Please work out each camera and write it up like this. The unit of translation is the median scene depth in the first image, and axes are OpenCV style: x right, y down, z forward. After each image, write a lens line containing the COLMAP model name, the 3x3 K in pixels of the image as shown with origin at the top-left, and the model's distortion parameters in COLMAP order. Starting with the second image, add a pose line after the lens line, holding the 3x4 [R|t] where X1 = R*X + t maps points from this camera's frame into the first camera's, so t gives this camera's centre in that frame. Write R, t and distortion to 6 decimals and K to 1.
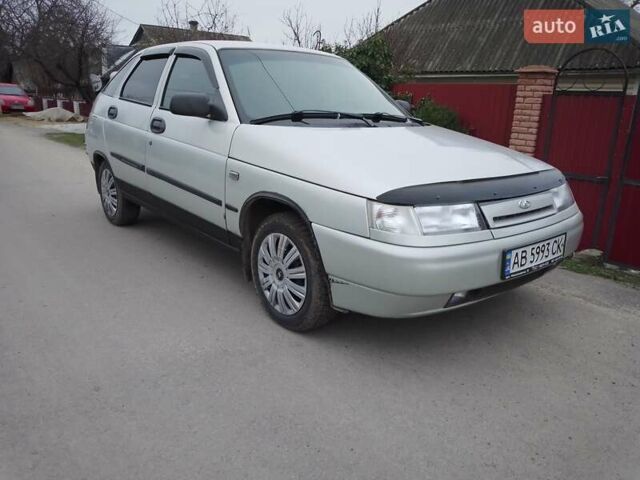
lens RADIAL K [[501.2, 0, 320.0], [0, 501.2, 240.0], [0, 0, 1]] dist [0.000475, -0.004096]
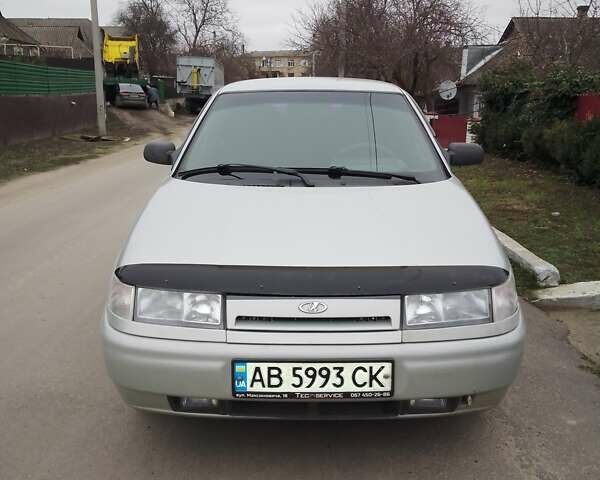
lens RADIAL K [[614.7, 0, 306.1], [0, 614.7, 241.4], [0, 0, 1]] dist [0.112310, -0.264741]
pose [[0.772195, 0.115241, -0.624848, 0.921593], [-0.148890, 0.988852, -0.001627, -0.158926], [0.617695, 0.094290, 0.780745, 0.251741]]
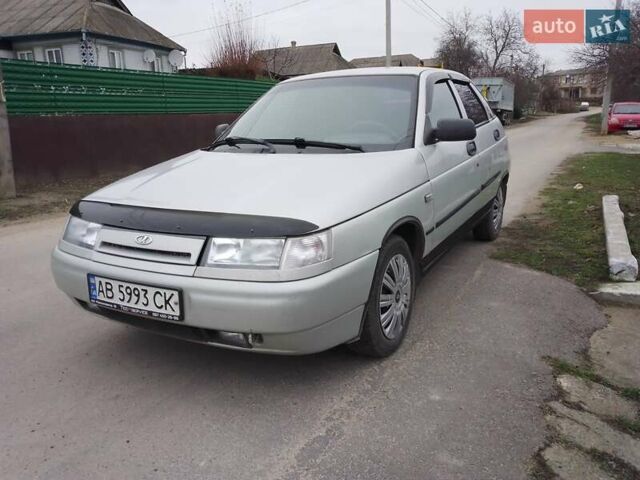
lens RADIAL K [[501.2, 0, 320.0], [0, 501.2, 240.0], [0, 0, 1]] dist [0.000475, -0.004096]
pose [[0.366672, 0.177698, -0.913223, 1.298006], [-0.207696, 0.972452, 0.105830, -0.223860], [0.906870, 0.150868, 0.393478, 0.890284]]
